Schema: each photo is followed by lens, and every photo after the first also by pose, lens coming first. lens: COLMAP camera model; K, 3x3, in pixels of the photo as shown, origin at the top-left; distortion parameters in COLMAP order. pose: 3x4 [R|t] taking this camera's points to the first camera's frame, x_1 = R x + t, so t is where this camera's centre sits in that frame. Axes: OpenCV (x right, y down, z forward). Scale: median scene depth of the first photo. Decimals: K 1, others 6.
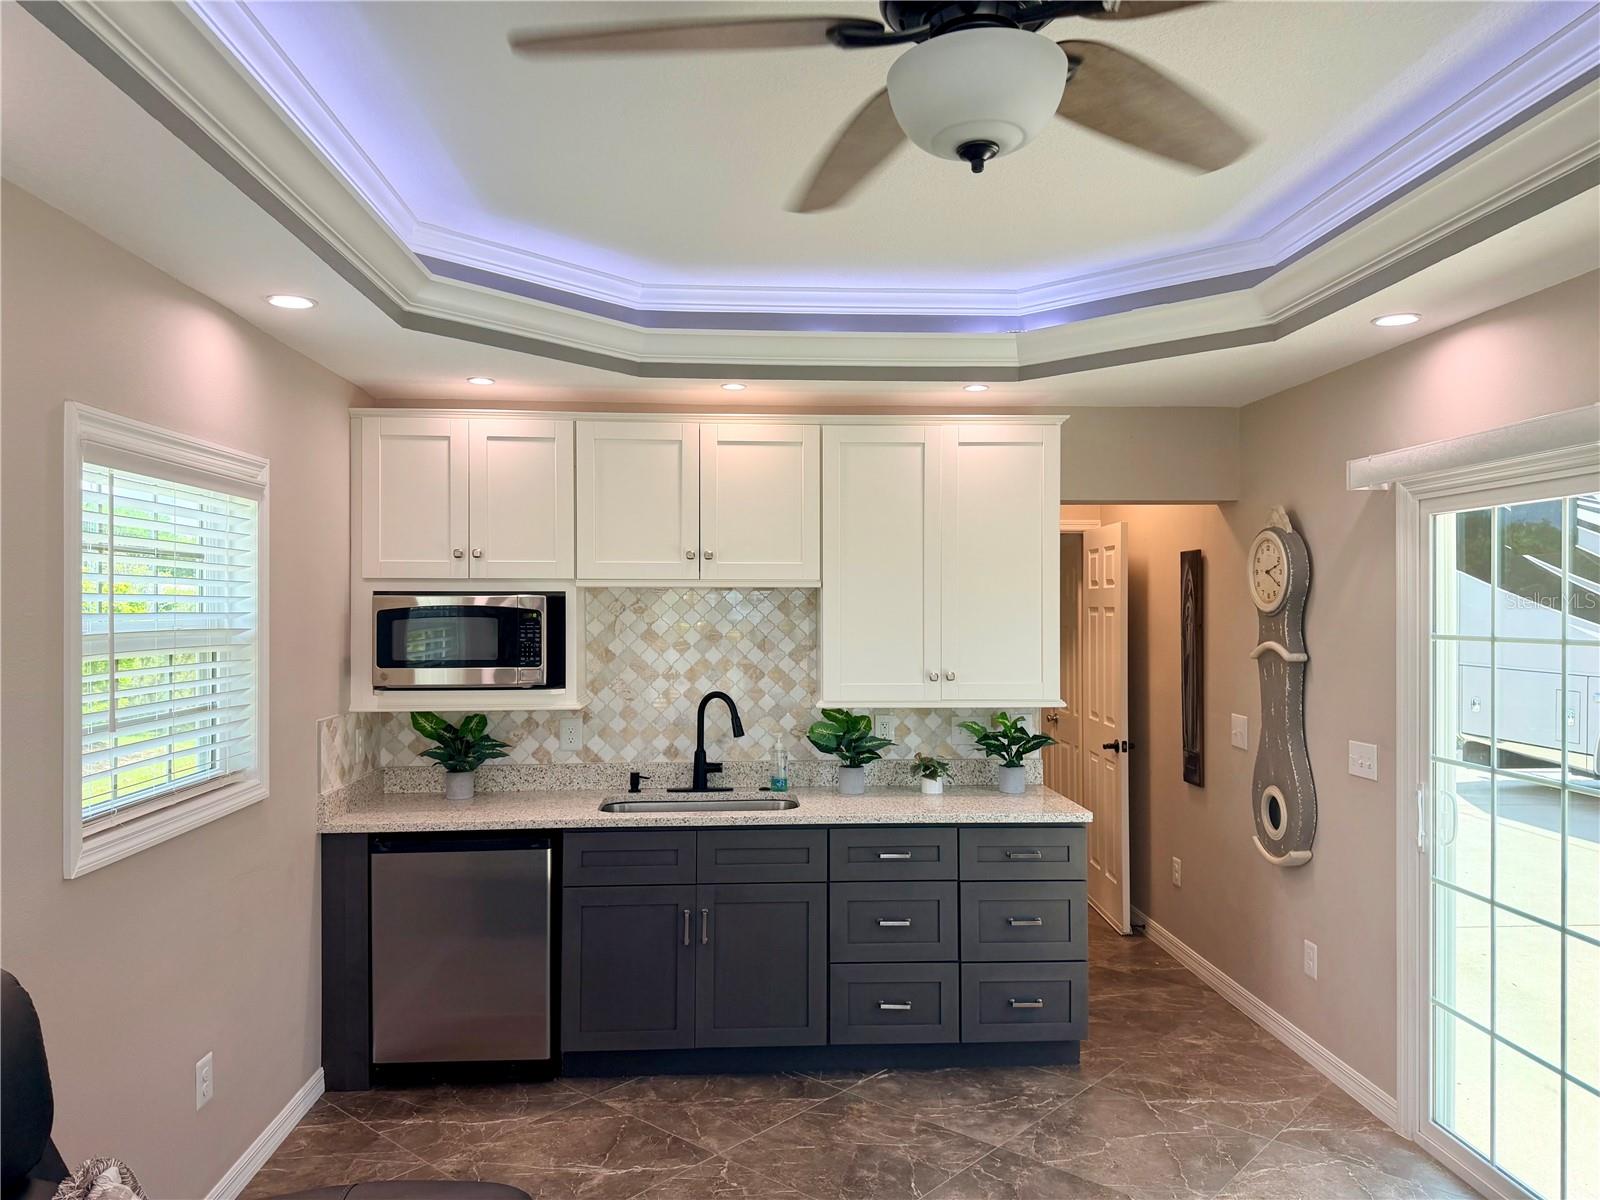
lens RADIAL K [[1143.4, 0, 800.1], [0, 1143.4, 538.3], [0, 0, 1]] dist [0.208870, -0.293304]
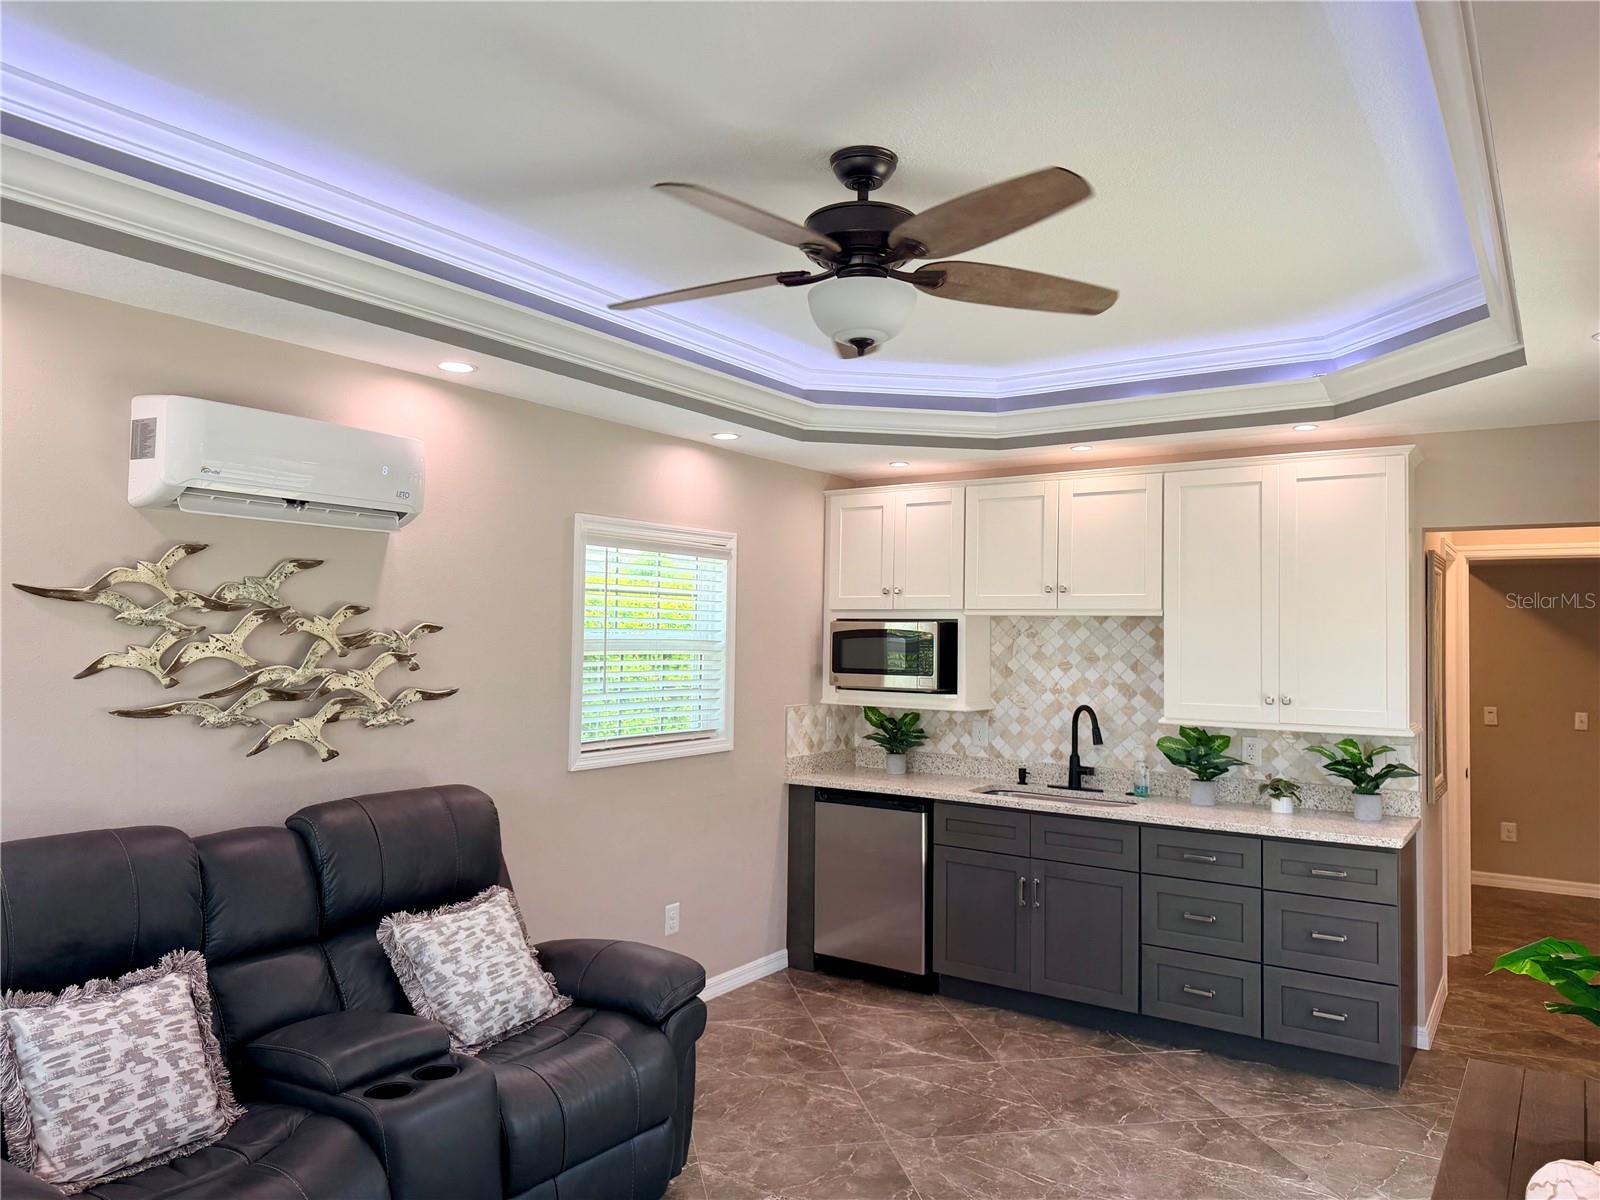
lens RADIAL K [[1108.7, 0, 800.3], [0, 1108.7, 474.0], [0, 0, 1]] dist [0.131693, -0.085032]
pose [[0.805862, -0.080756, -0.586571, 0.399745], [0.026697, 0.994604, -0.100255, 0.005068], [0.591501, 0.065132, 0.803669, -0.120880]]
